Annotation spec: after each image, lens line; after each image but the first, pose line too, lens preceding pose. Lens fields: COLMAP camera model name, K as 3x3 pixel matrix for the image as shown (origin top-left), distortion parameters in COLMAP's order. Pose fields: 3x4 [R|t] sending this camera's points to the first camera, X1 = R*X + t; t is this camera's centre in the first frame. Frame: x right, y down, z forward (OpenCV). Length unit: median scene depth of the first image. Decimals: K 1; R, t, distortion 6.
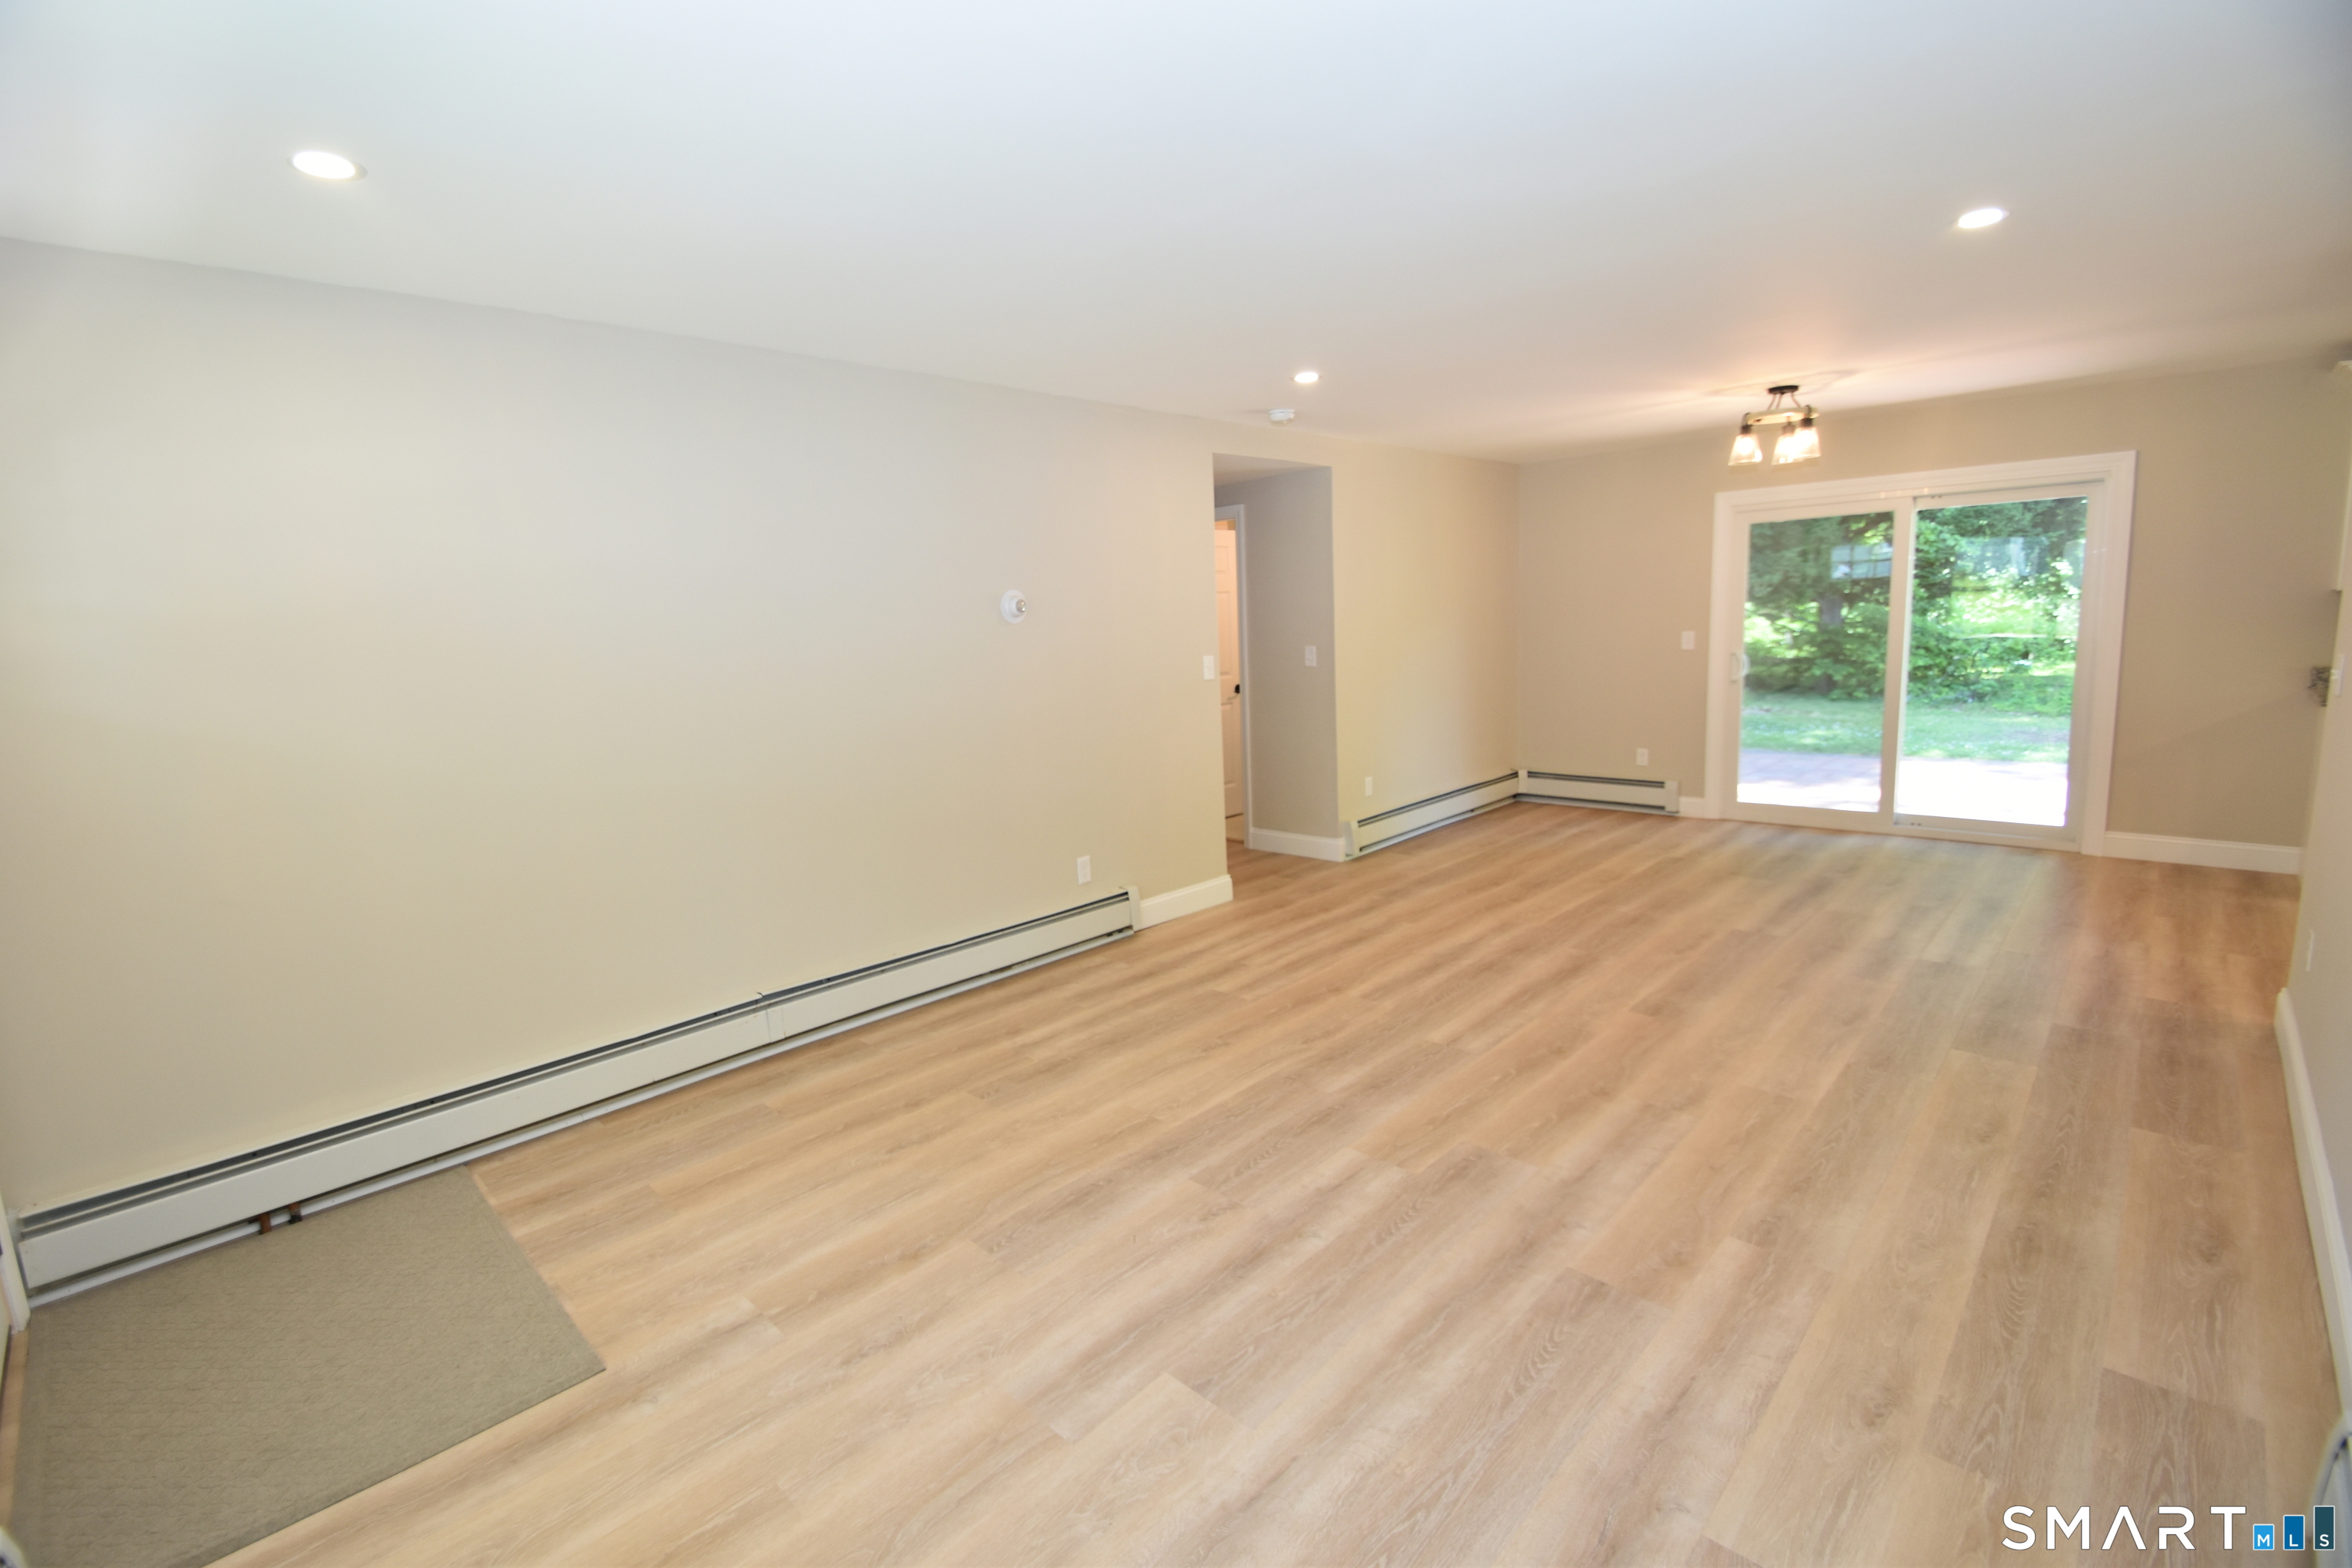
lens RADIAL K [[1035.3, 0, 1168.9], [0, 1035.3, 769.4], [0, 0, 1]] dist [0.003406, -0.009573]
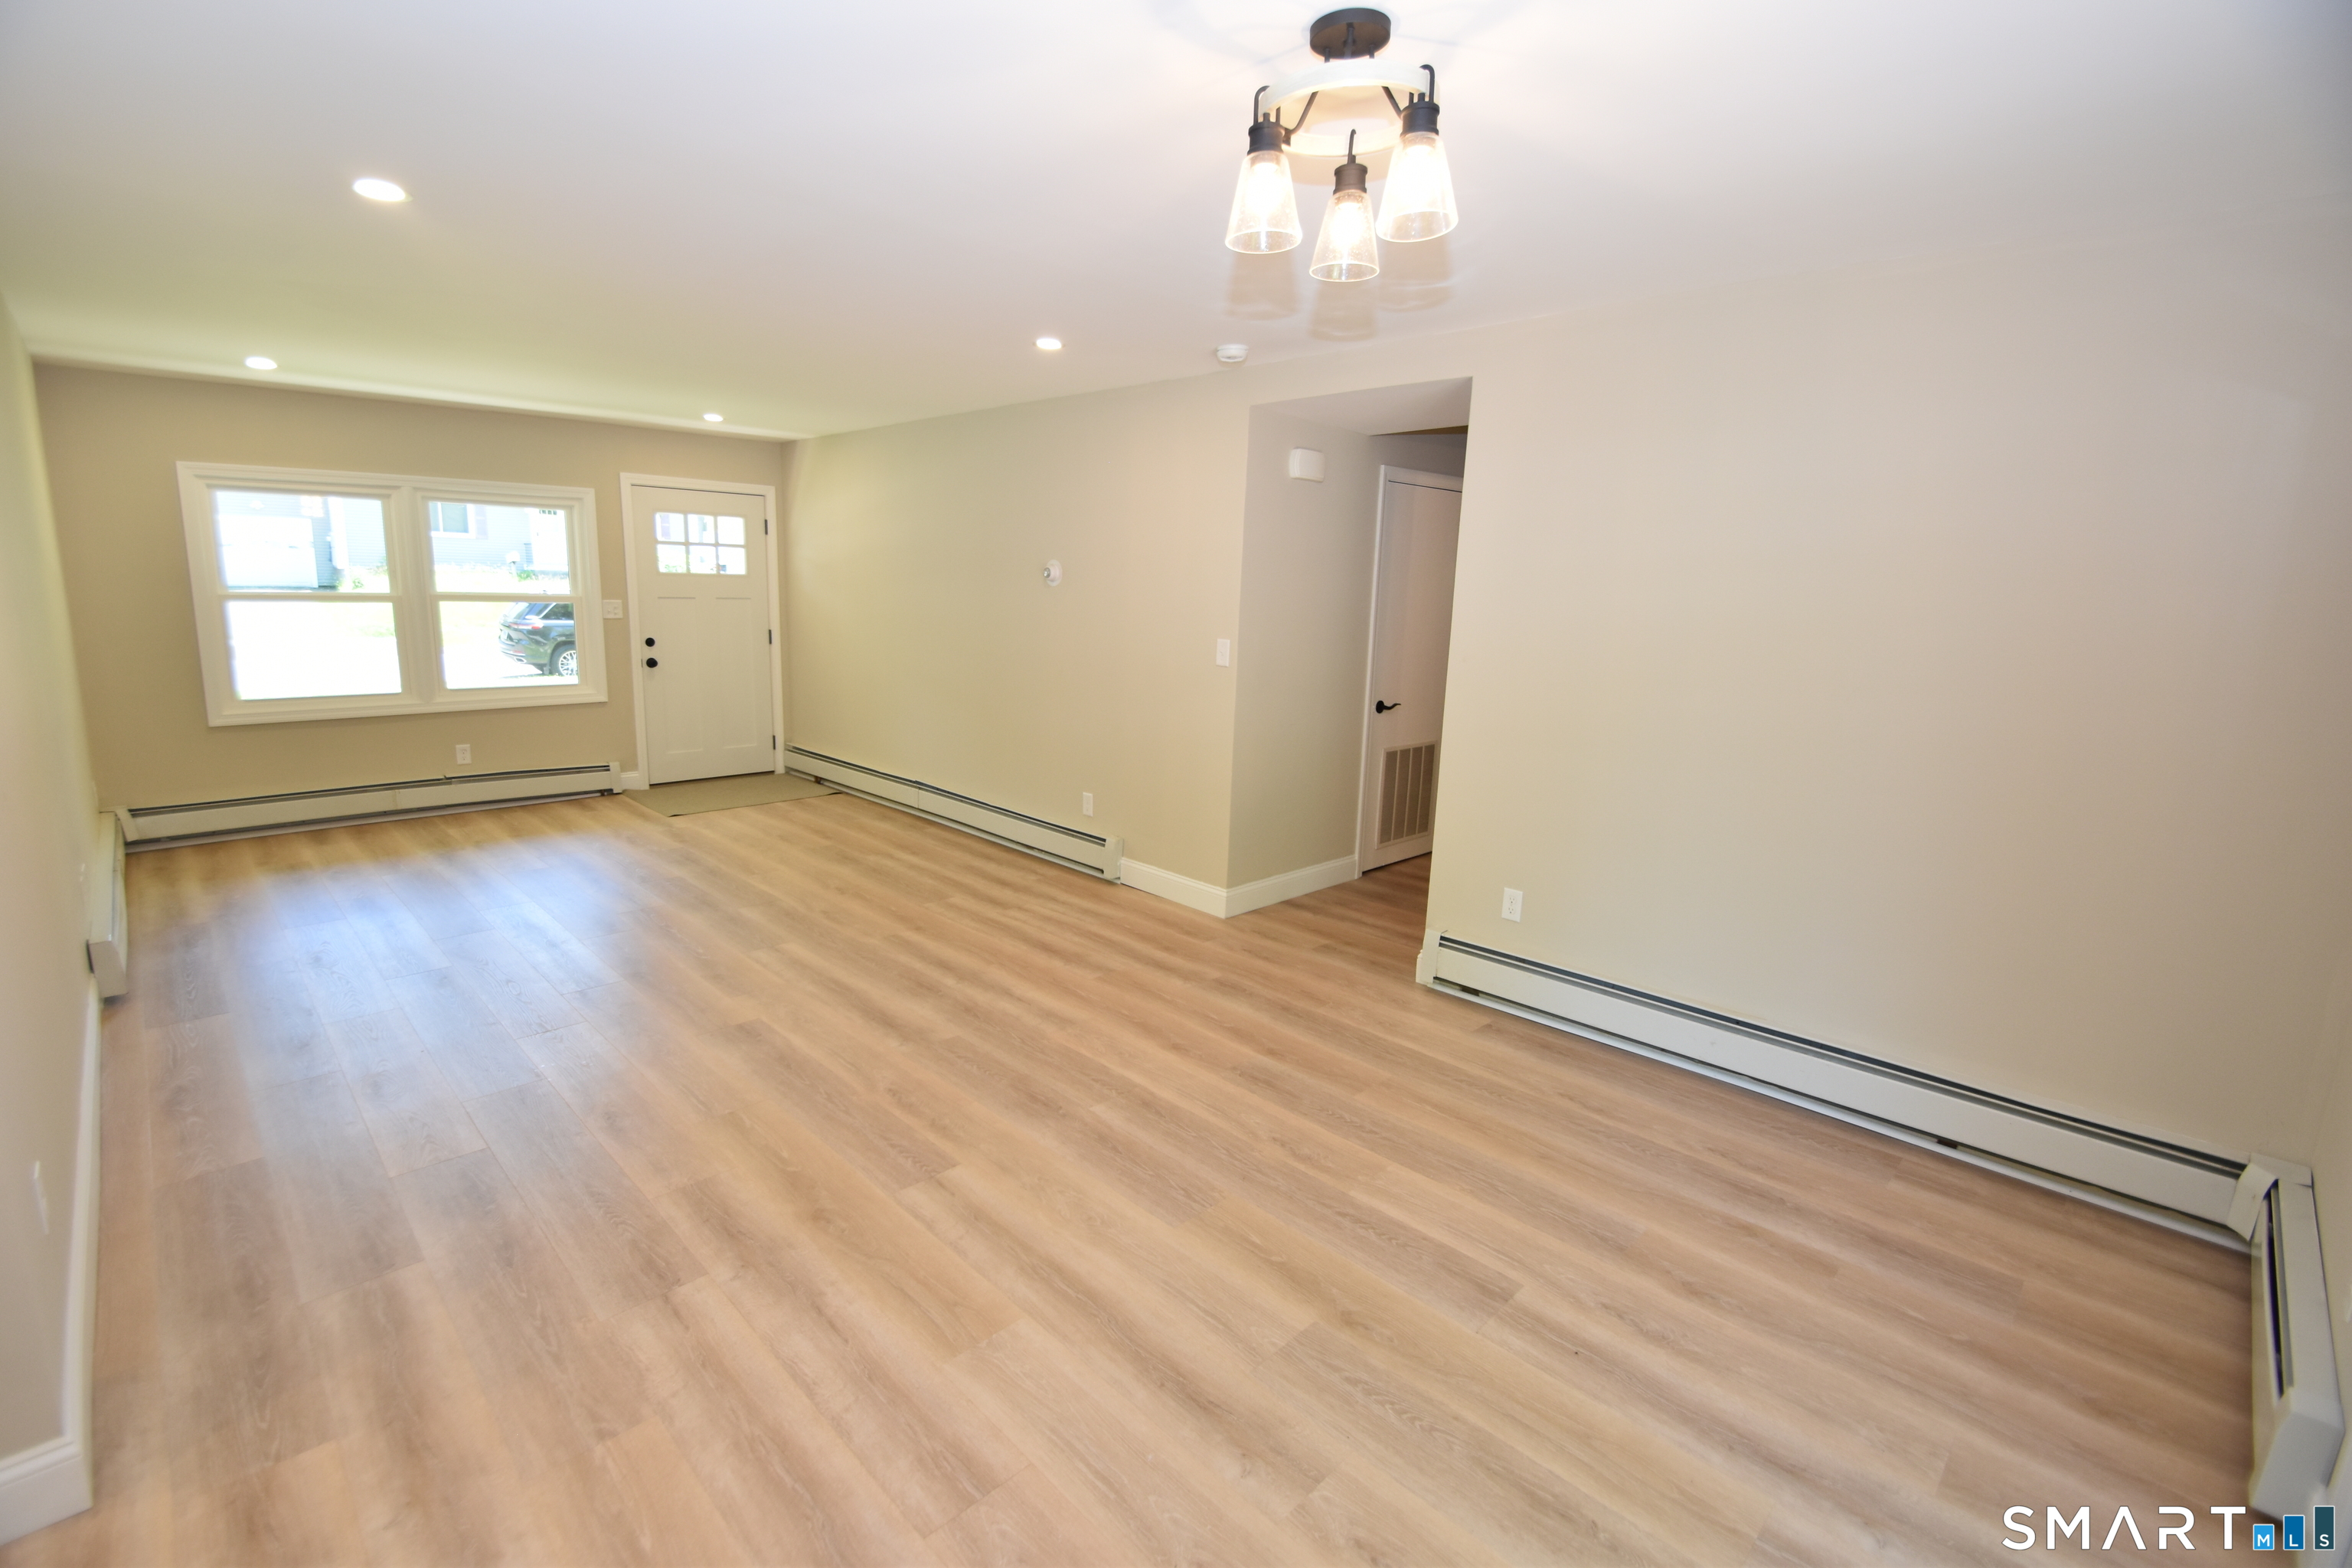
lens RADIAL K [[1028.4, 0, 1088.6], [0, 1028.4, 782.7], [0, 0, 1]] dist [-0.000216, -0.000424]
pose [[-0.053658, 0.236575, -0.970130, 1.167286], [-0.172951, 0.954645, 0.242365, -0.233161], [0.983468, 0.180790, -0.010308, 1.141262]]
